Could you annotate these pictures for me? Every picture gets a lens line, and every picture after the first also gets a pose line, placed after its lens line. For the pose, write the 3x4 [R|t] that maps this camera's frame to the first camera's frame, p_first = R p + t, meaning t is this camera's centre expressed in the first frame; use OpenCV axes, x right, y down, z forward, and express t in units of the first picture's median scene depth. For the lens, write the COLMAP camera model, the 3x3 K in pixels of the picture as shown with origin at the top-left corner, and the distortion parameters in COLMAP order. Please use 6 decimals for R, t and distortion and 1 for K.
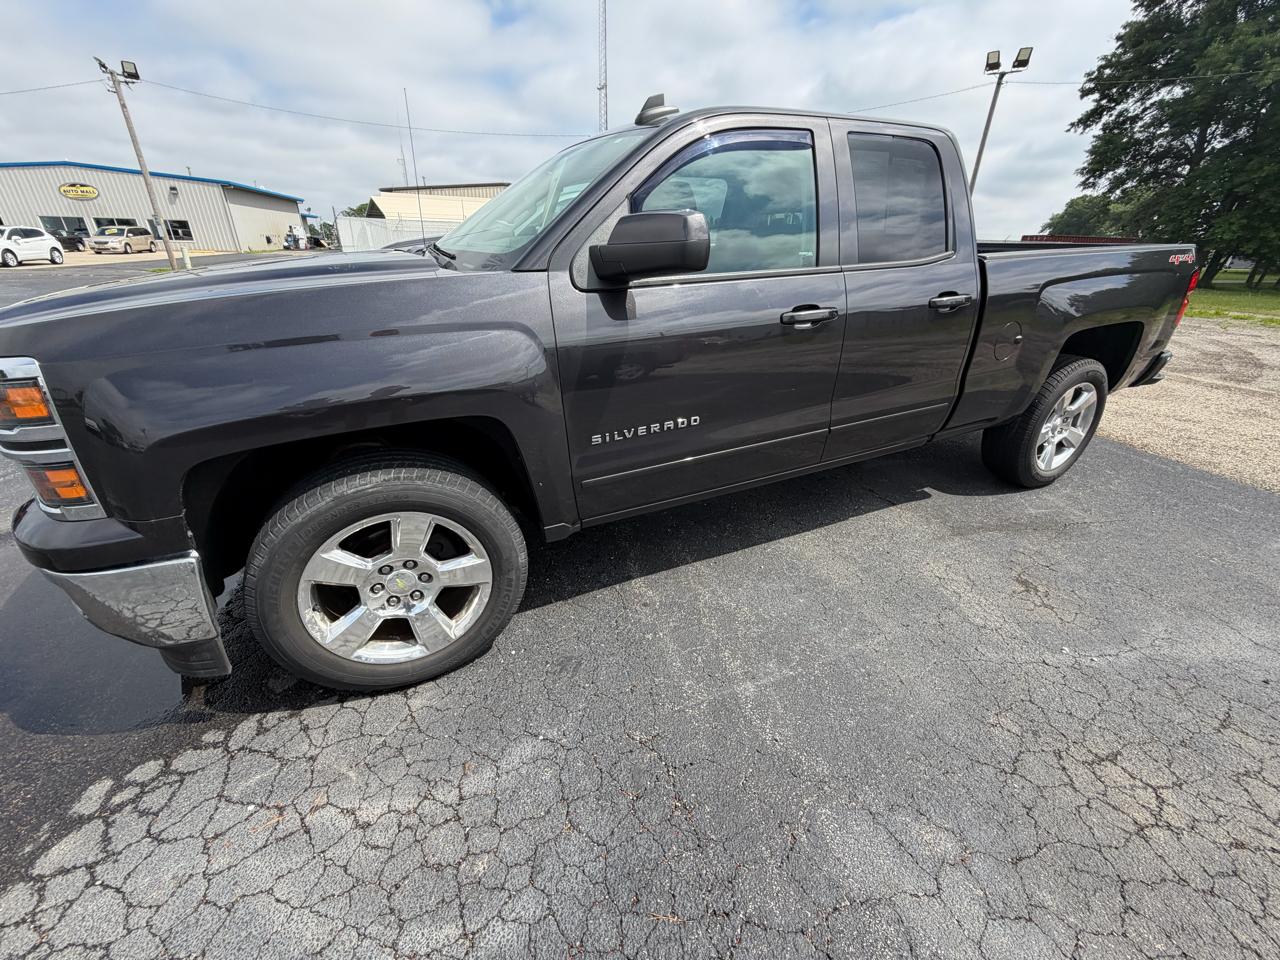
lens RADIAL K [[514.0, 0, 635.0], [0, 514.0, 479.3], [0, 0, 1]] dist [-0.002563, 0.000389]
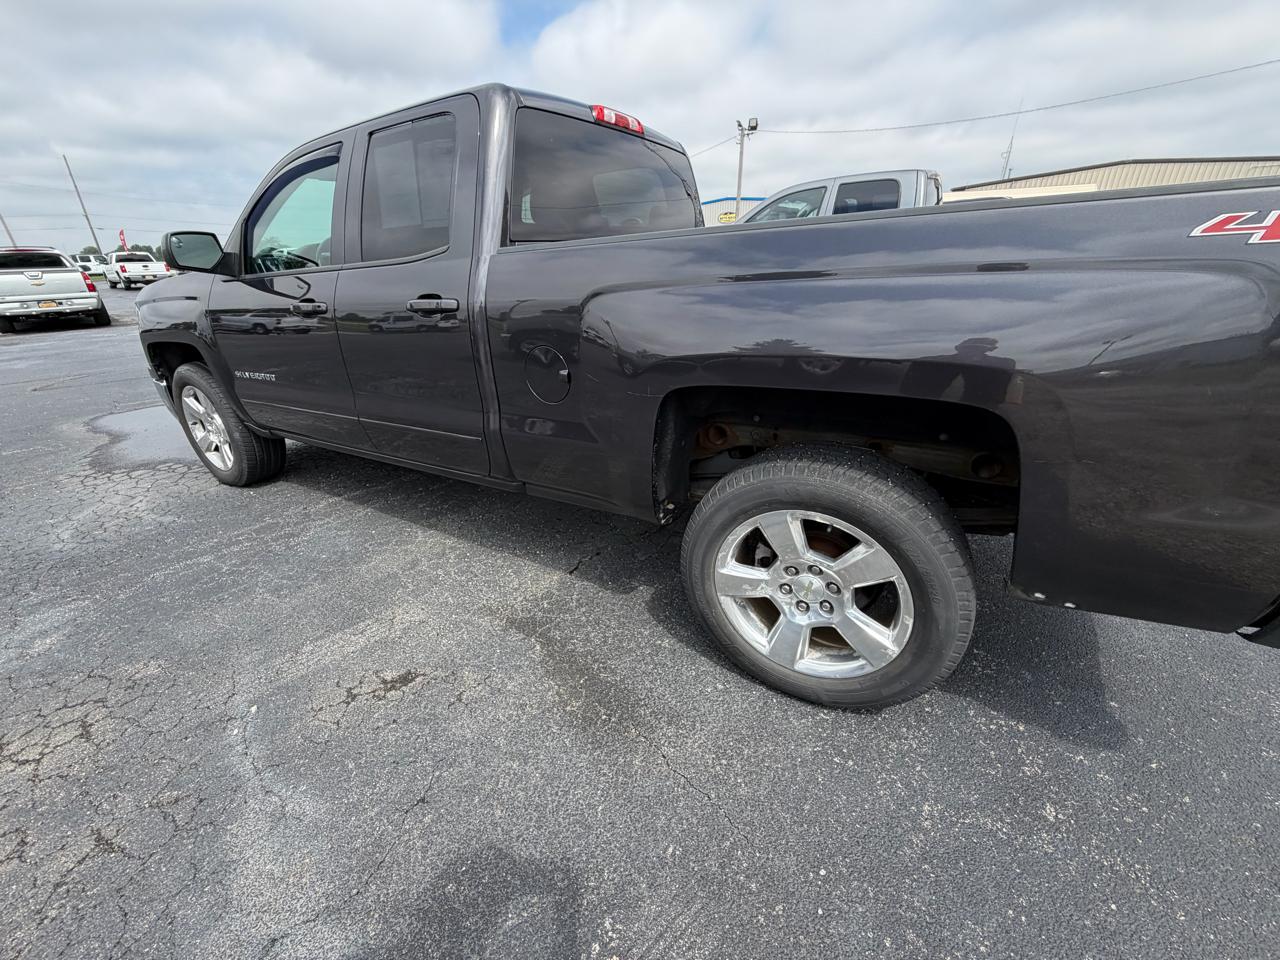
lens RADIAL K [[514.0, 0, 637.6], [0, 514.0, 481.0], [0, 0, 1]] dist [-0.002563, 0.000389]
pose [[0.556881, 0.313958, -0.768969, 1.909845], [-0.316657, 0.936137, 0.152890, -0.395542], [0.767862, 0.158358, 0.620734, 0.987403]]
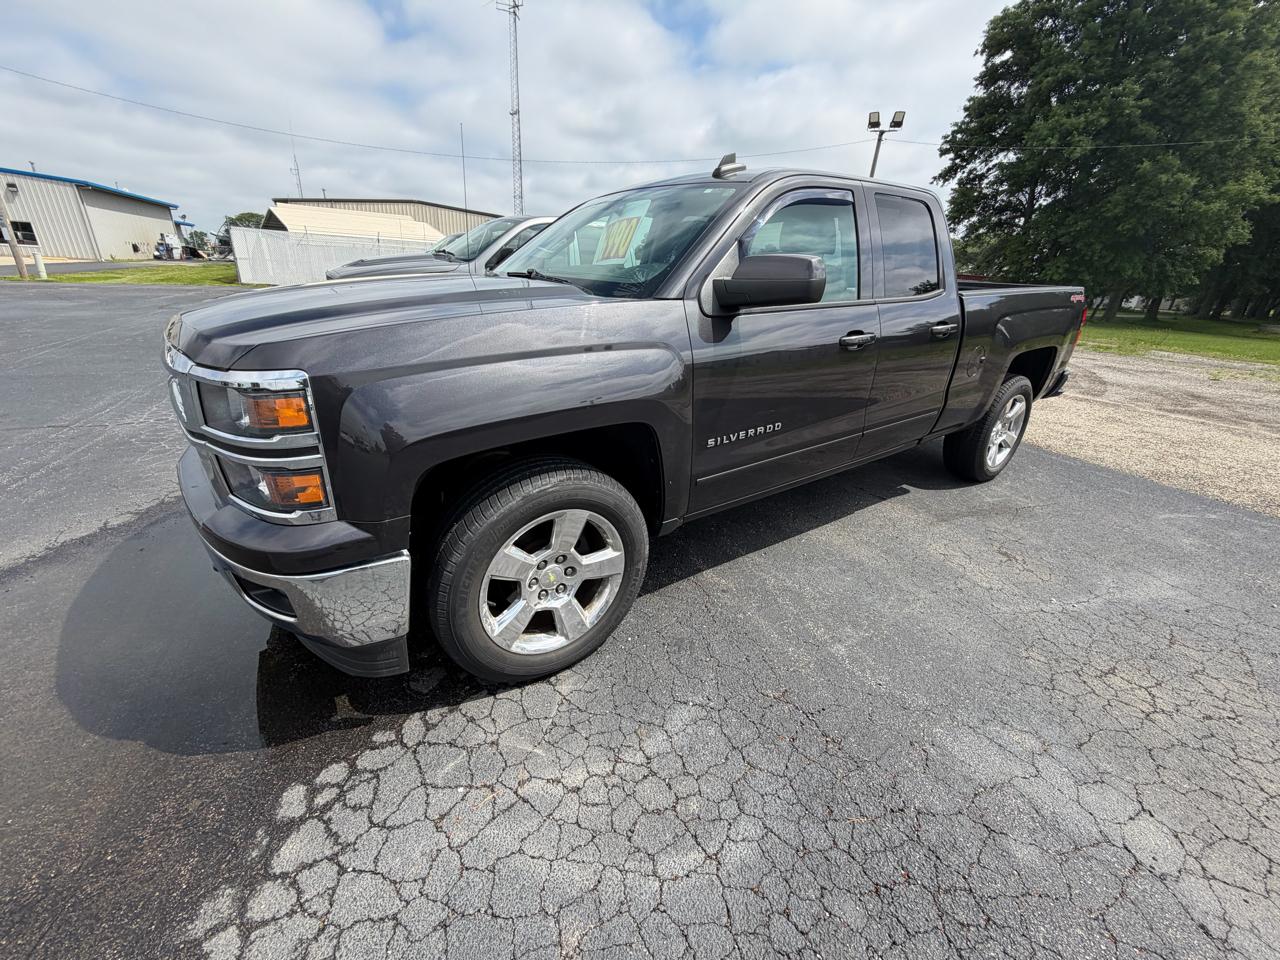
lens RADIAL K [[514.0, 0, 637.3], [0, 514.0, 479.8], [0, 0, 1]] dist [-0.002563, 0.000389]
pose [[0.985431, -0.034944, 0.166447, -0.421141], [0.041155, 0.998574, -0.034013, 0.036641], [-0.165021, 0.040367, 0.985464, -0.109213]]
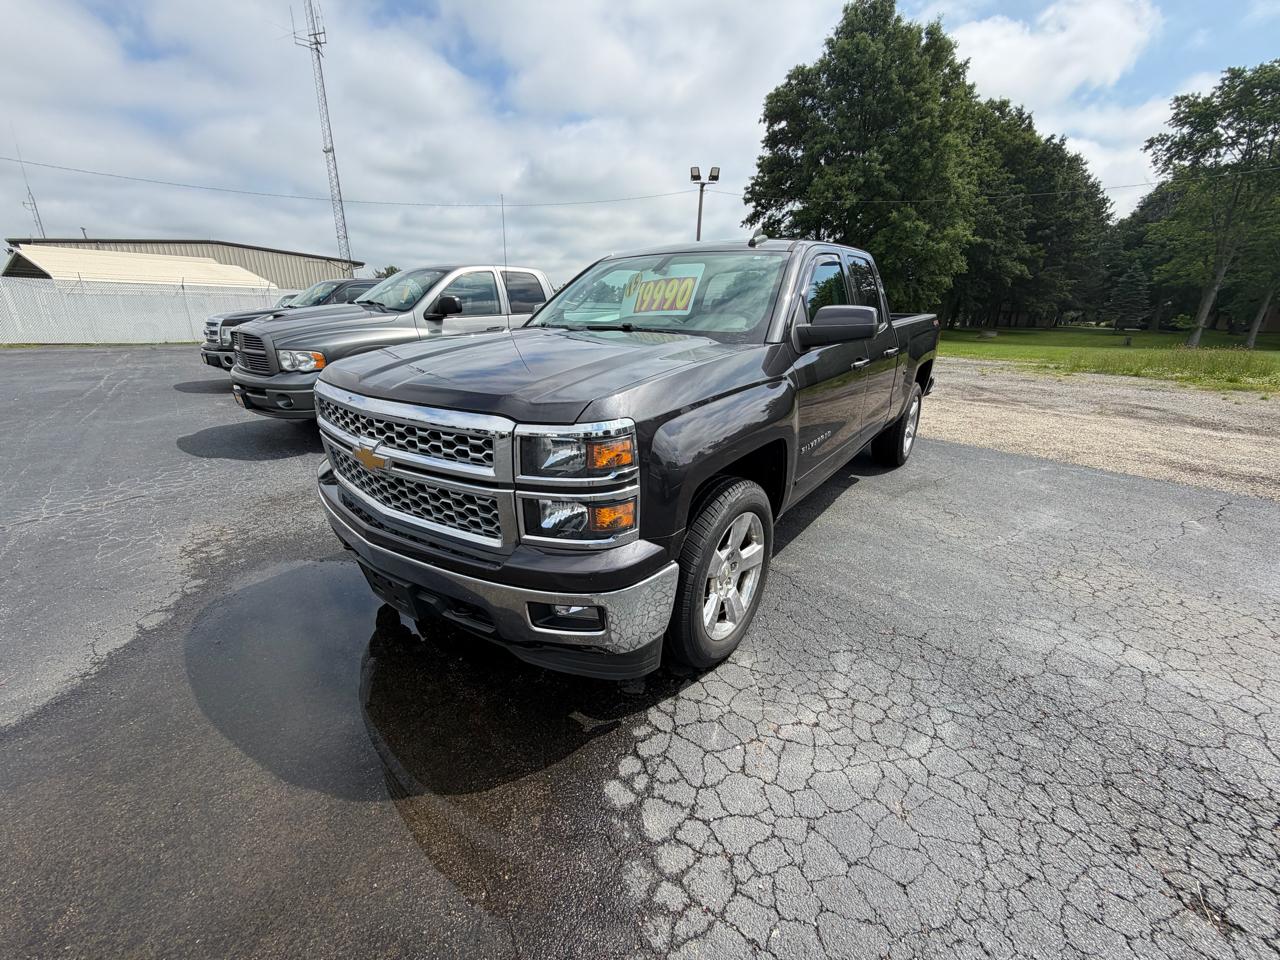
lens RADIAL K [[514.0, 0, 637.7], [0, 514.0, 479.2], [0, 0, 1]] dist [-0.002563, 0.000389]
pose [[0.890420, -0.147002, 0.430746, -1.117186], [0.191603, 0.979526, -0.061789, 0.003858], [-0.412843, 0.137550, 0.900356, -0.125815]]
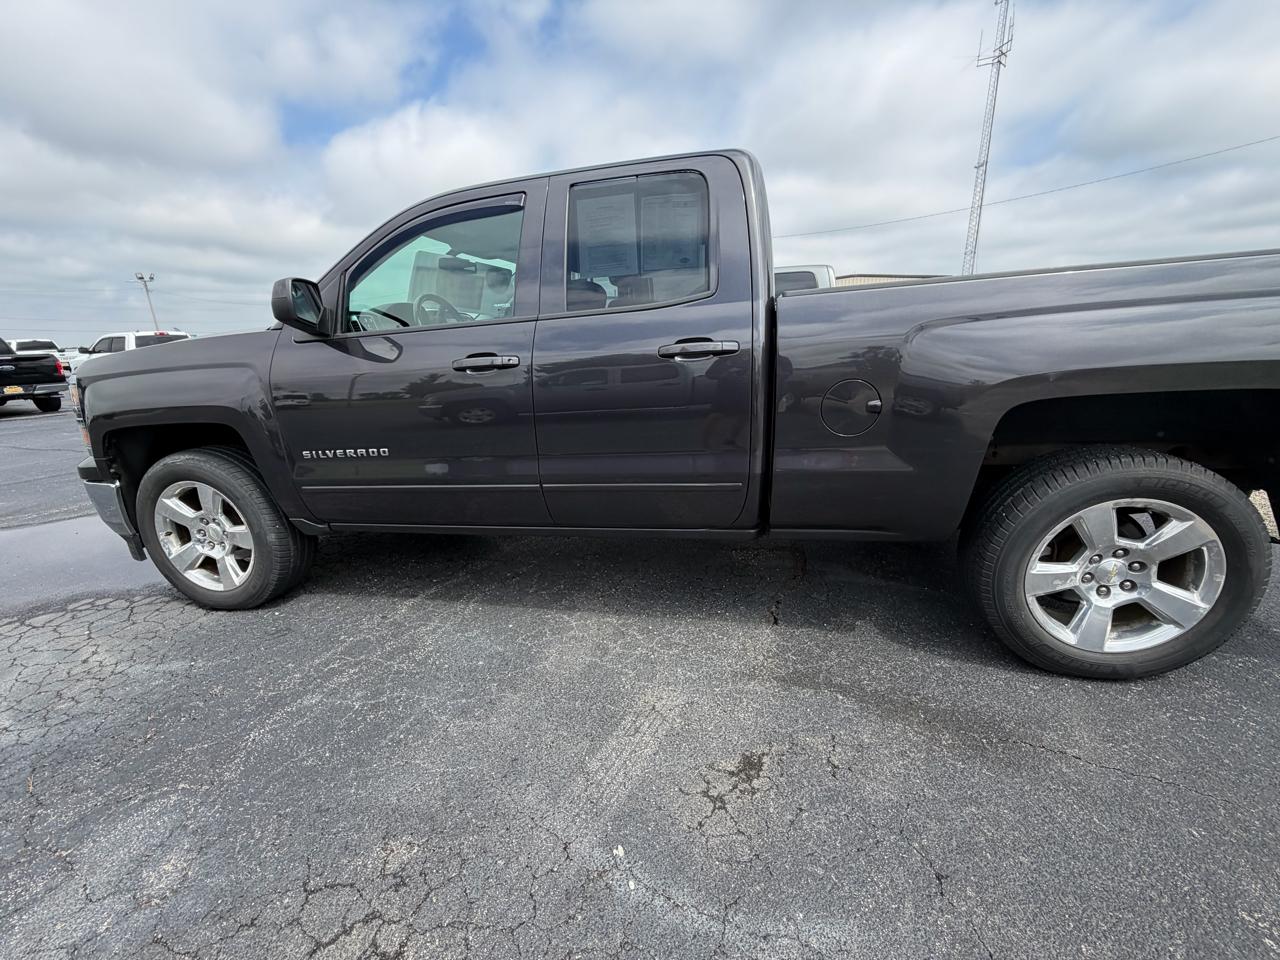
lens RADIAL K [[514.0, 0, 636.5], [0, 514.0, 478.8], [0, 0, 1]] dist [-0.002563, 0.000389]
pose [[0.796851, 0.122832, -0.591558, 1.298696], [-0.213137, 0.973318, -0.085002, -0.083002], [0.565333, 0.193817, 0.801769, 0.438736]]
